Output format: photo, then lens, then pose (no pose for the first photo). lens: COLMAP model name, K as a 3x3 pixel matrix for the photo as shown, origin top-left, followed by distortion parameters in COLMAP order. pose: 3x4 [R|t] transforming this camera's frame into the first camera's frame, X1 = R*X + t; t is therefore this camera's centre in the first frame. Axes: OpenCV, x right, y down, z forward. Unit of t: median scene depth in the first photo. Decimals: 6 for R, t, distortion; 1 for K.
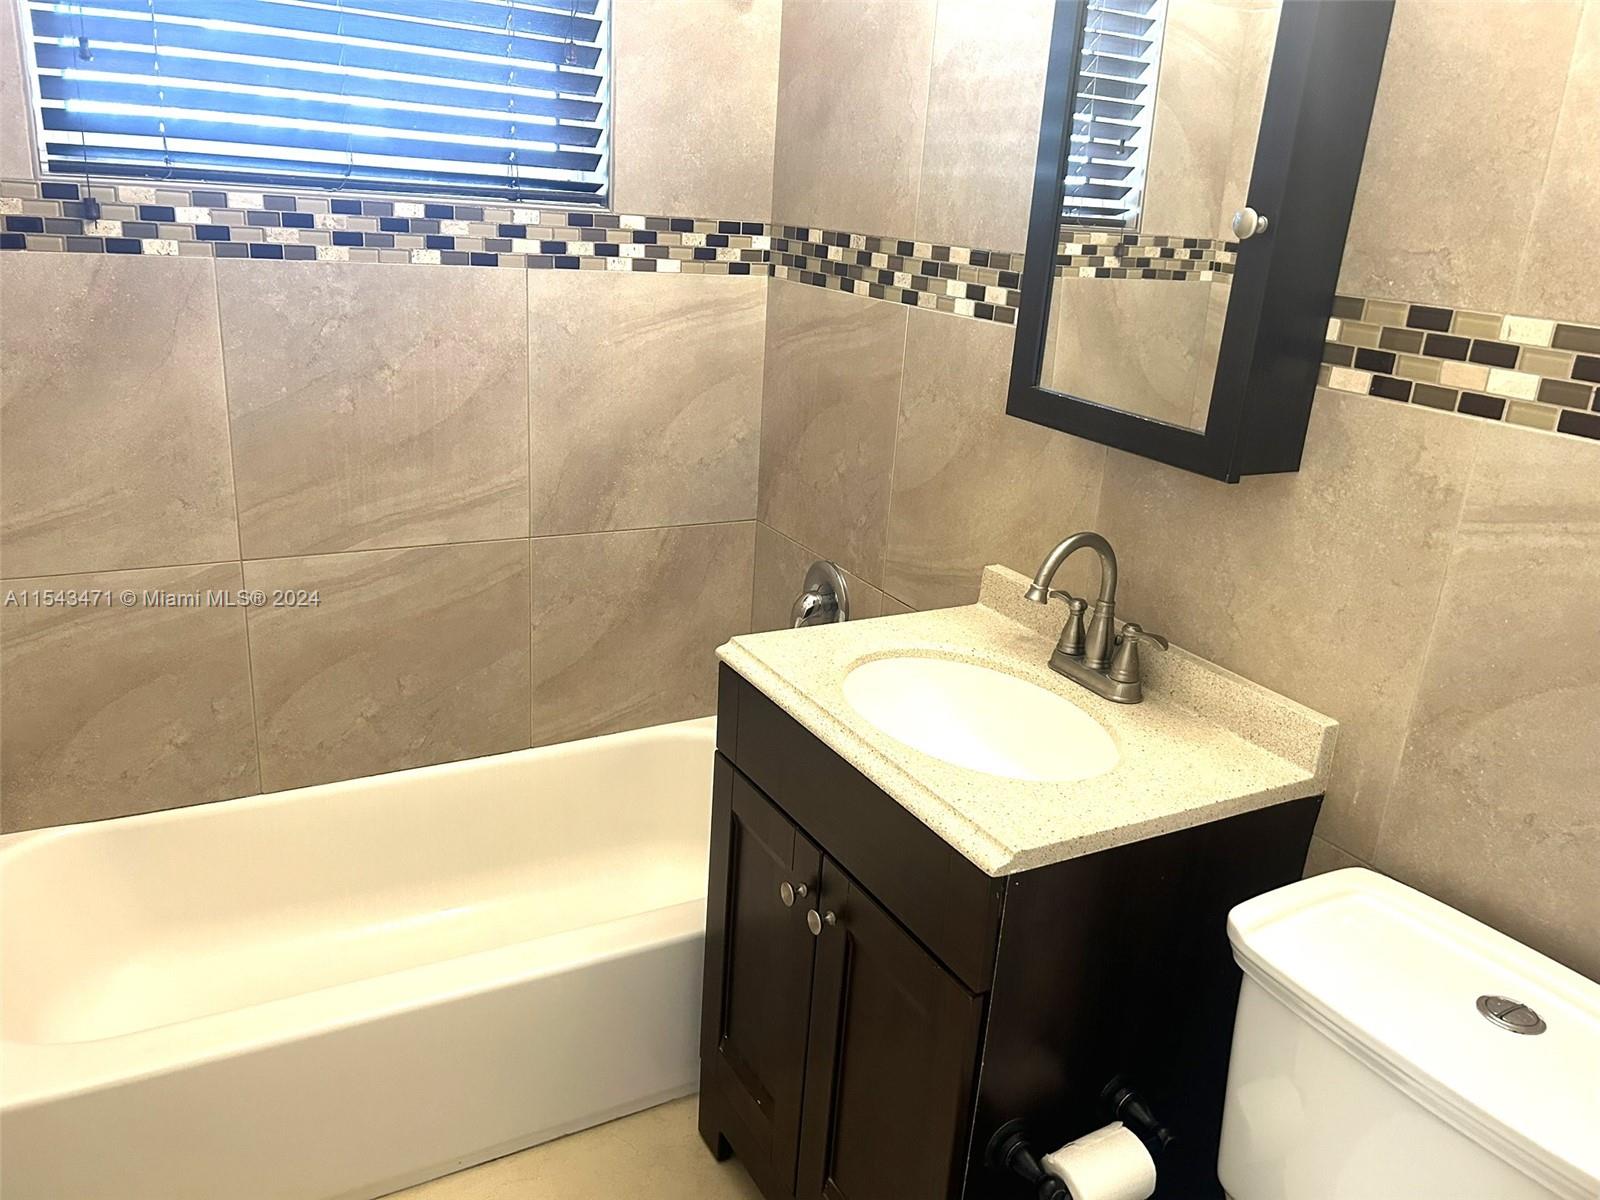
lens RADIAL K [[1215.9, 0, 802.1], [0, 1215.9, 600.0], [0, 0, 1]] dist [0.052306, -0.059276]
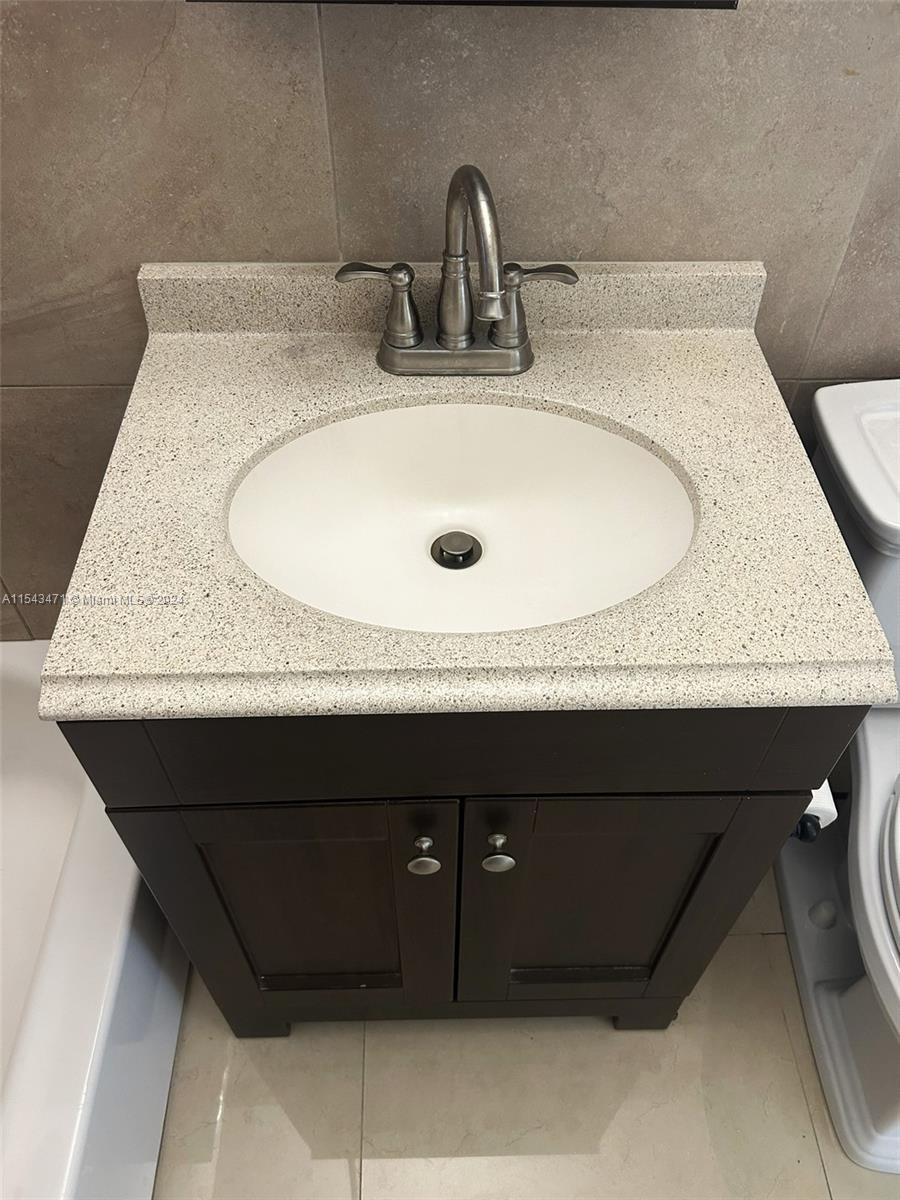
lens RADIAL K [[911.9, 0, 449.4], [0, 911.9, 601.8], [0, 0, 1]] dist [0.052306, -0.059276]
pose [[0.463324, -0.709670, 0.530753, -0.182998], [0.303849, 0.689829, 0.657124, -0.218719], [-0.832470, -0.143193, 0.535247, 0.727303]]
